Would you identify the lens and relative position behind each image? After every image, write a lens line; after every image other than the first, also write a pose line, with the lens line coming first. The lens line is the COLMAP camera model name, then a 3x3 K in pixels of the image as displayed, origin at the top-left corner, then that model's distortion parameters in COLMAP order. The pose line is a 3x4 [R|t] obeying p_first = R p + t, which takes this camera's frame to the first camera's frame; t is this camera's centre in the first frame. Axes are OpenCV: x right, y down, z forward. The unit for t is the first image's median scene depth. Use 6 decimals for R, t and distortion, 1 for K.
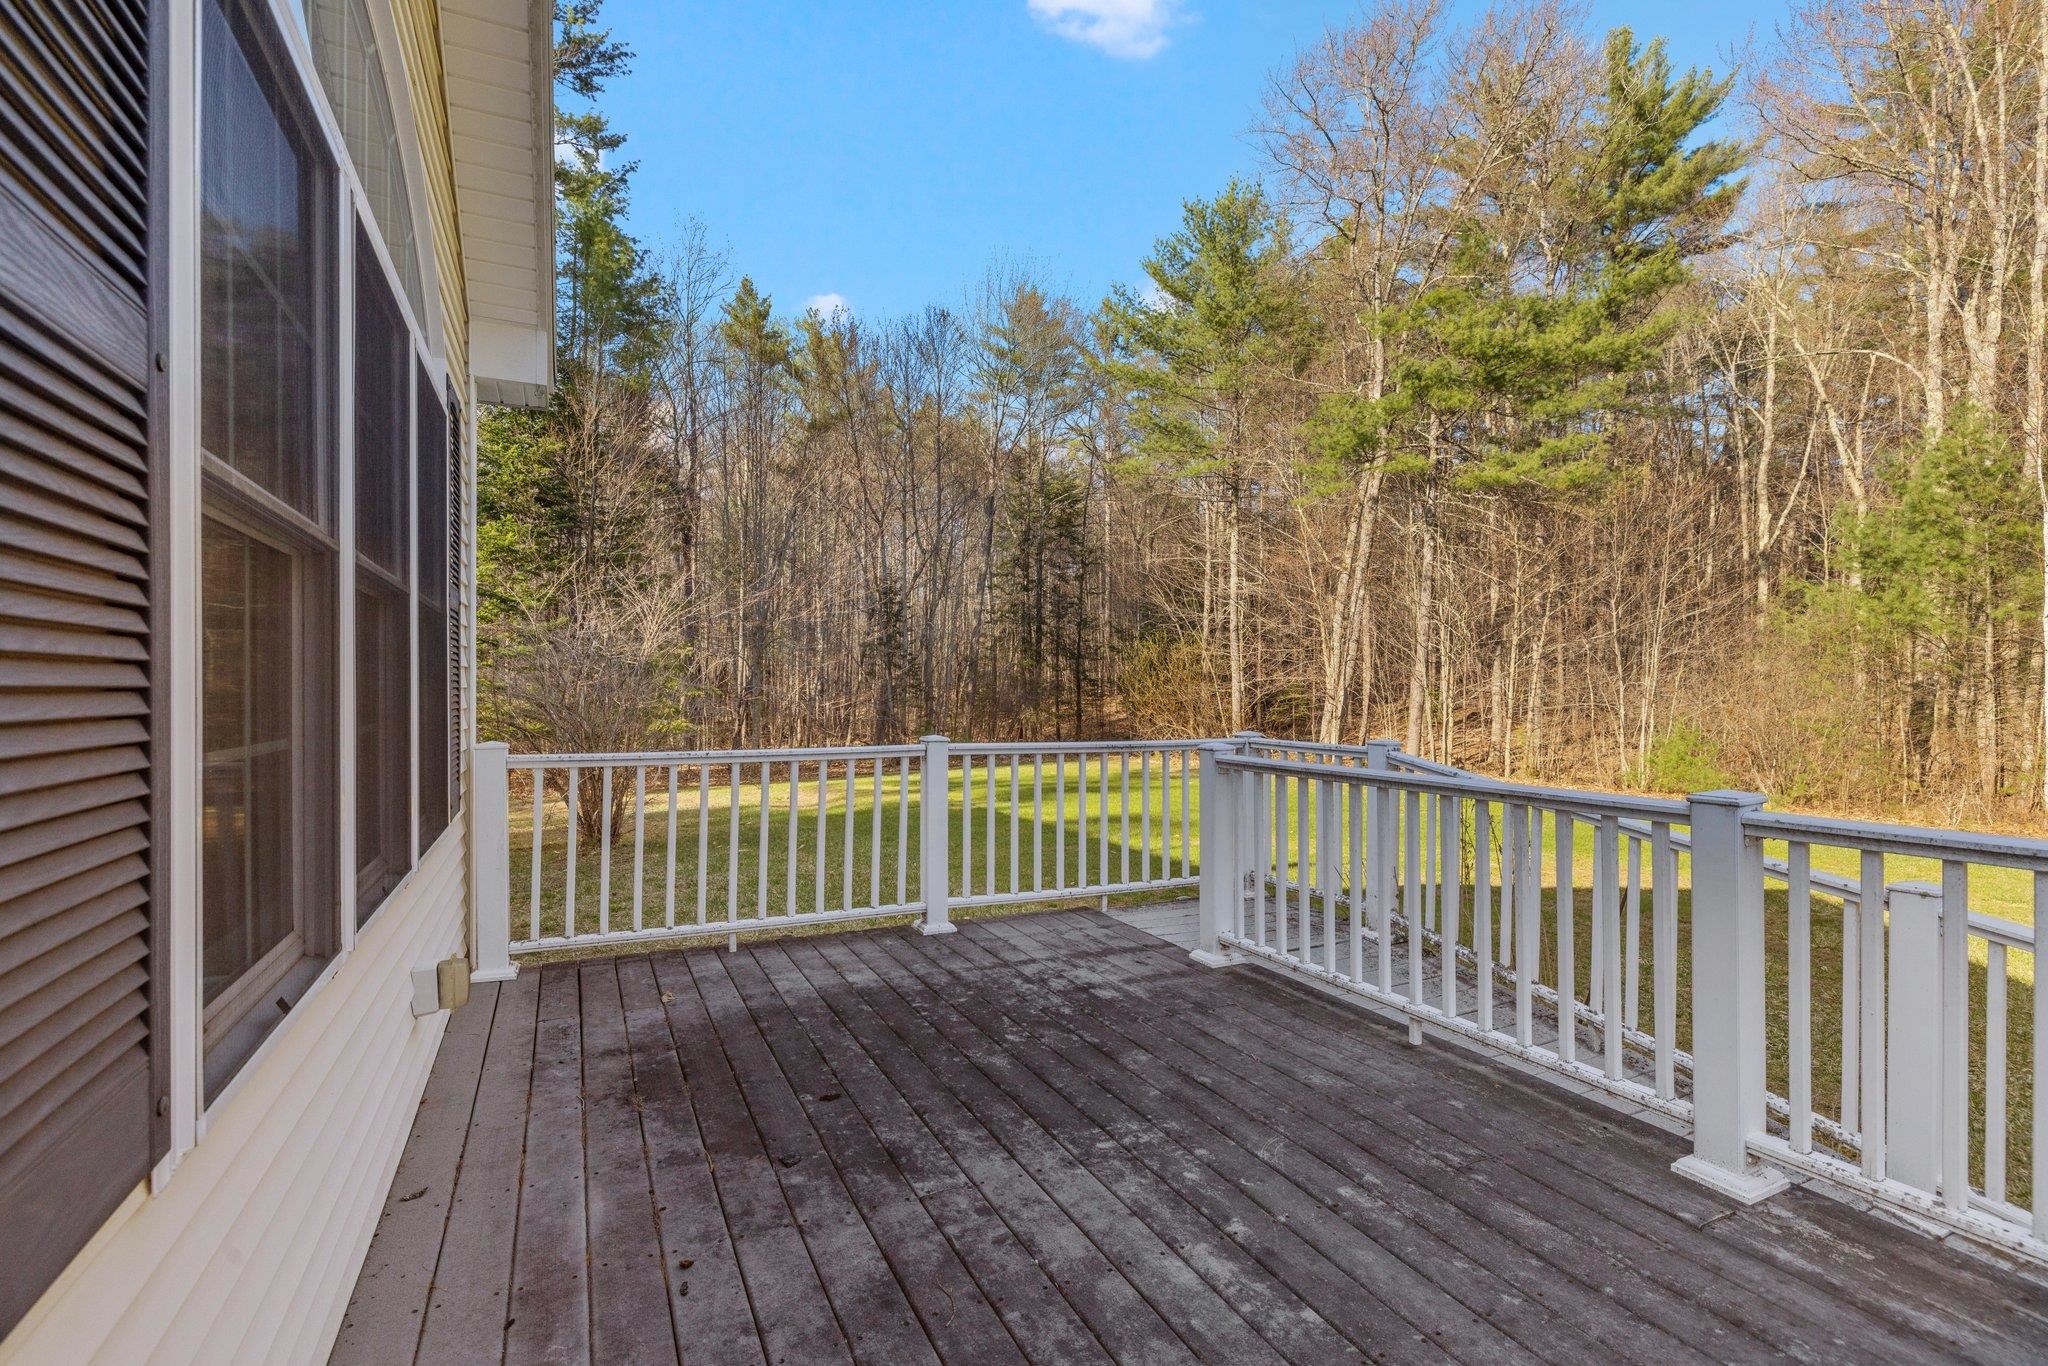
lens RADIAL K [[921.6, 0, 1039.0], [0, 921.6, 689.0], [0, 0, 1]] dist [-0.009000, 0.000390]
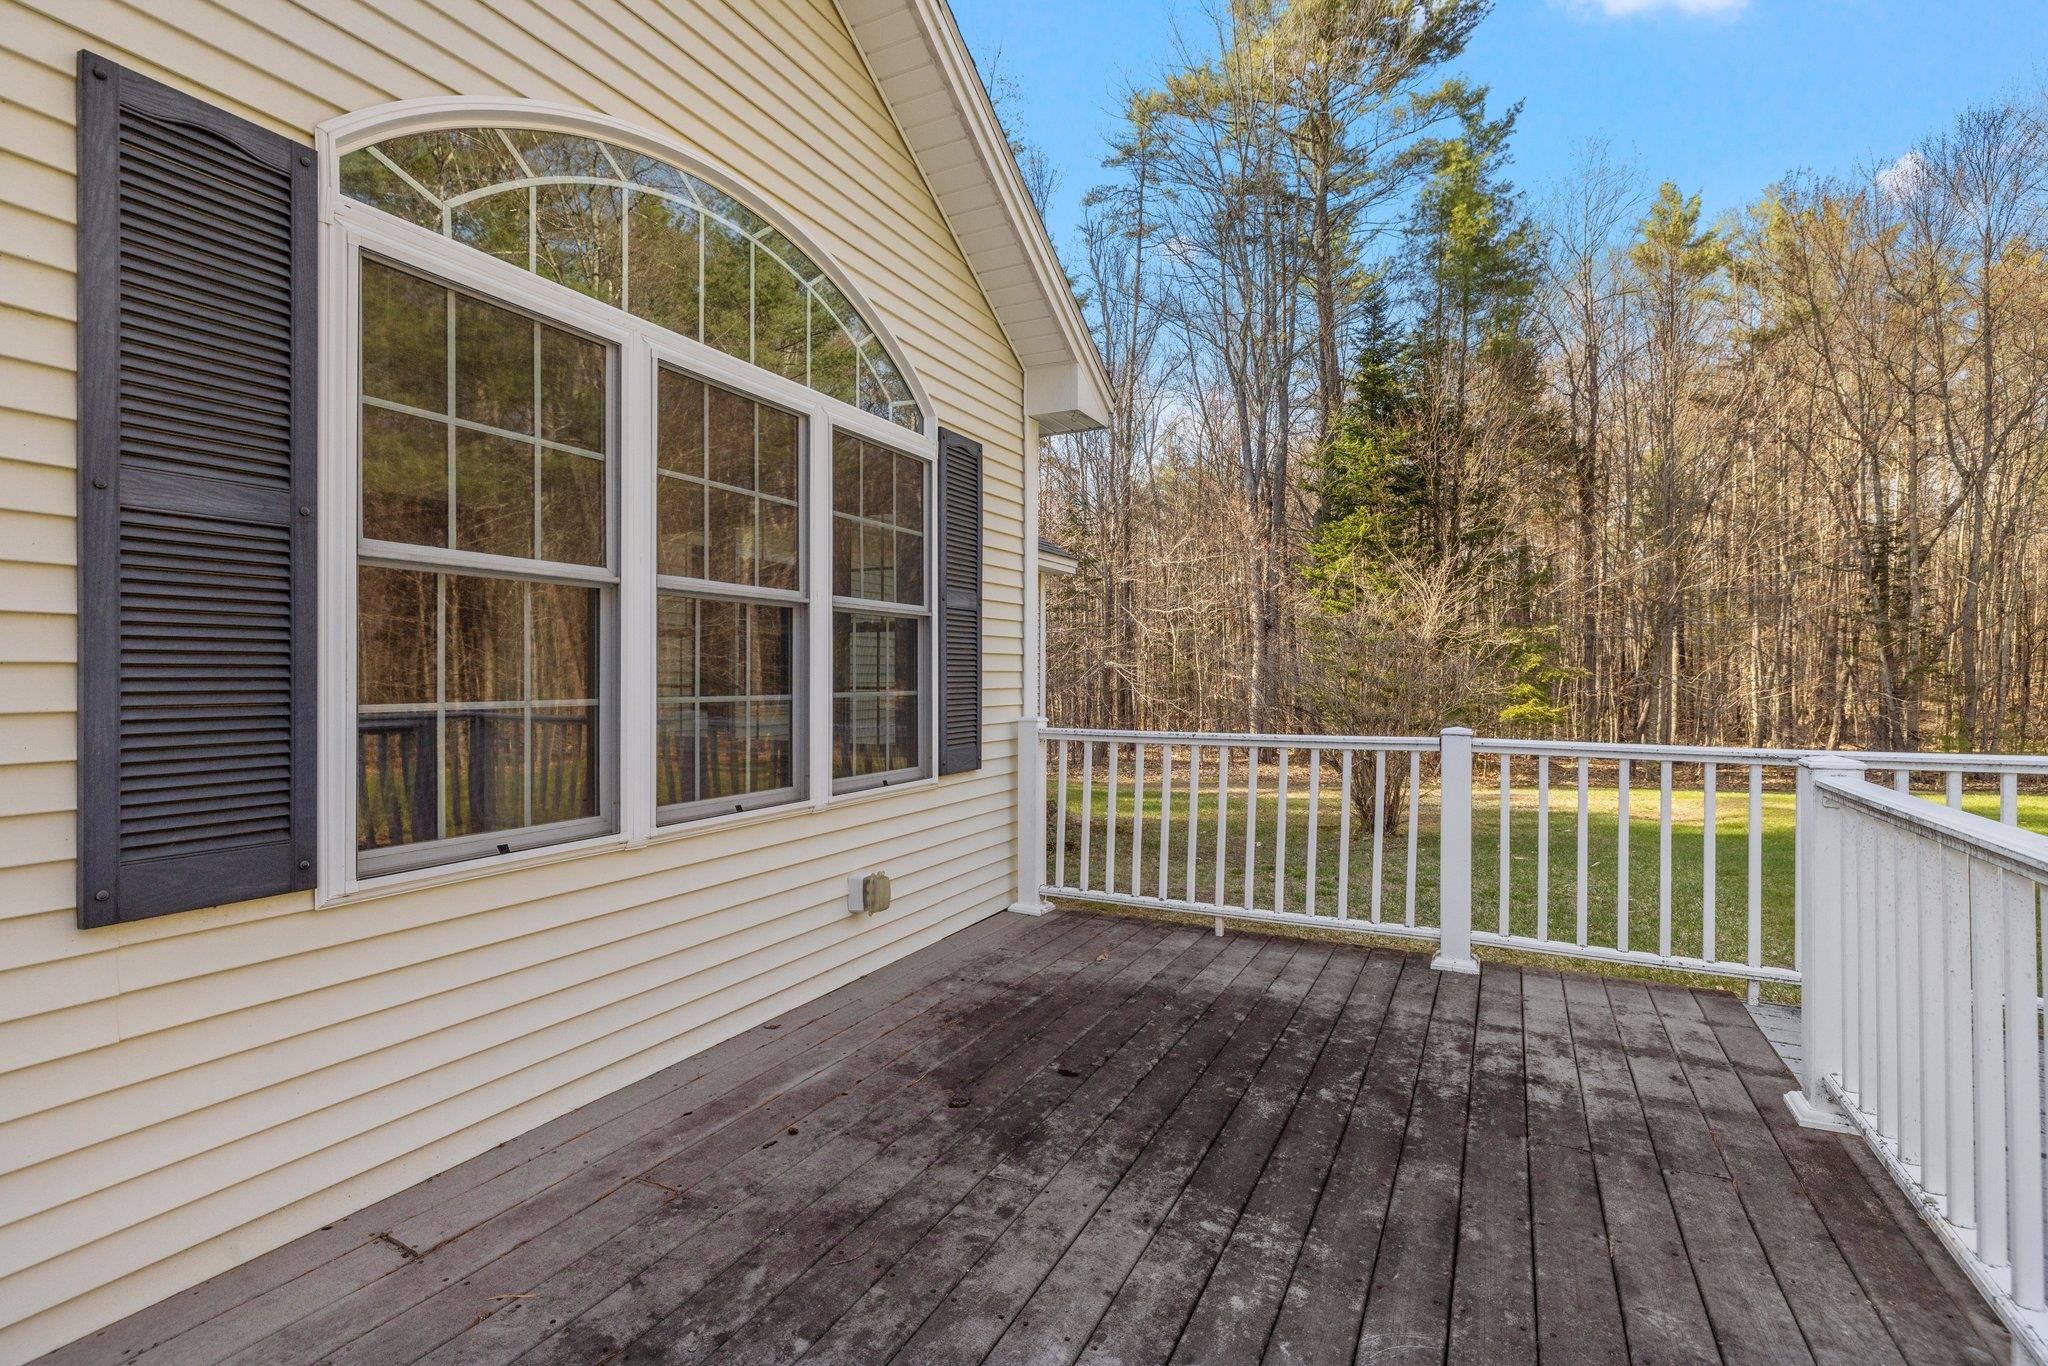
lens RADIAL K [[976.2, 0, 1040.6], [0, 976.2, 674.3], [0, 0, 1]] dist [-0.005579, 0.000629]
pose [[0.607677, -0.003602, -0.794176, 0.410727], [0.002049, 0.999993, -0.002968, 0.006828], [0.794182, 0.000176, 0.607680, 0.221380]]
